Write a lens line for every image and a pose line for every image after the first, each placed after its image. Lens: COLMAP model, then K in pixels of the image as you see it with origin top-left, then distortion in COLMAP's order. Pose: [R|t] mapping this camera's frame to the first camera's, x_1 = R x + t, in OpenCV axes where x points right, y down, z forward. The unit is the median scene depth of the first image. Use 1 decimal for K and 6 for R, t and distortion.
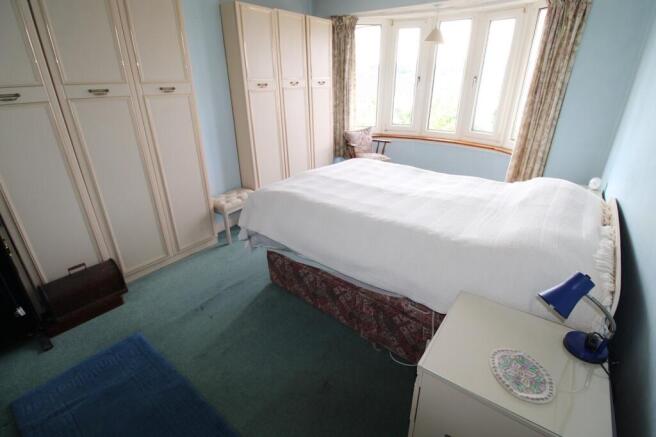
lens RADIAL K [[310.9, 0, 325.9], [0, 310.9, 217.6], [0, 0, 1]] dist [-0.005915, -0.006124]
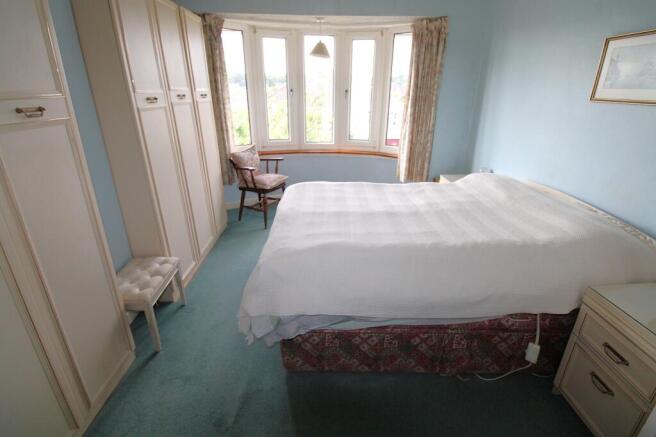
lens RADIAL K [[310.9, 0, 327.2], [0, 310.9, 215.9], [0, 0, 1]] dist [-0.005915, -0.006124]
pose [[0.765023, -0.230401, 0.601377, -0.398784], [0.251583, 0.966530, 0.050256, -0.134762], [-0.592828, 0.112849, 0.797383, 0.297515]]
